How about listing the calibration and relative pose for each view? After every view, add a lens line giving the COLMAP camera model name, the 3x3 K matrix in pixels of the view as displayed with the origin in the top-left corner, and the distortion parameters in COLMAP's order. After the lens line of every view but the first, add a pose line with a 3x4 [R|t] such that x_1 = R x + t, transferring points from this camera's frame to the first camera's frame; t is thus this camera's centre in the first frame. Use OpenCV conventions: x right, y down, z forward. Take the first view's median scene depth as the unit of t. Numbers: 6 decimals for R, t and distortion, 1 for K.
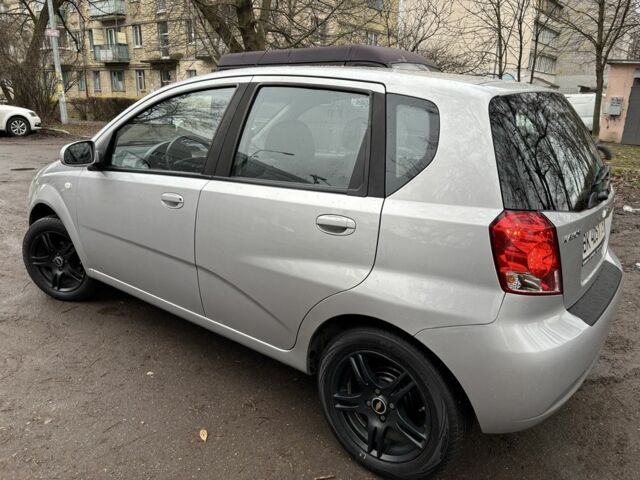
lens RADIAL K [[498.5, 0, 316.3], [0, 498.5, 236.4], [0, 0, 1]] dist [0.037998, -0.012942]
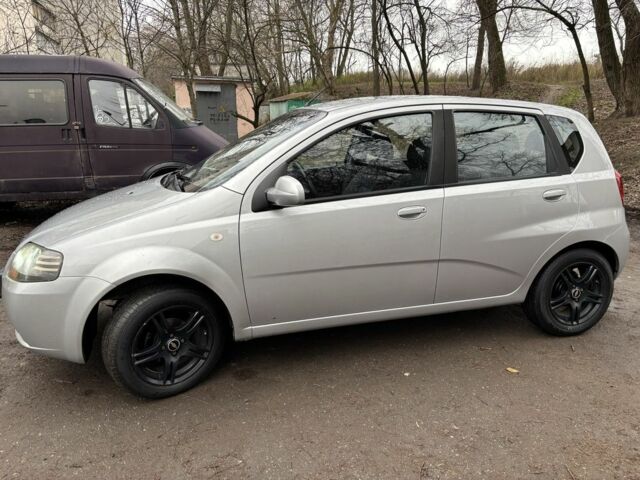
lens RADIAL K [[498.5, 0, 316.3], [0, 498.5, 236.4], [0, 0, 1]] dist [0.037998, -0.012942]
pose [[0.571152, -0.224967, 0.789415, -1.607002], [0.235421, 0.966203, 0.105018, -0.231749], [-0.786360, 0.125864, 0.604810, 0.588650]]
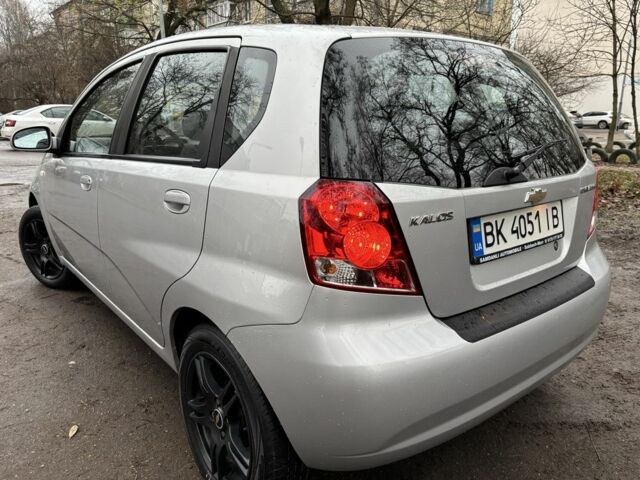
lens RADIAL K [[498.5, 0, 316.3], [0, 498.5, 236.4], [0, 0, 1]] dist [0.037998, -0.012942]
pose [[0.976294, 0.036961, -0.213270, 0.423386], [-0.043186, 0.998764, -0.024605, 0.044689], [0.212097, 0.033232, 0.976683, 0.195316]]
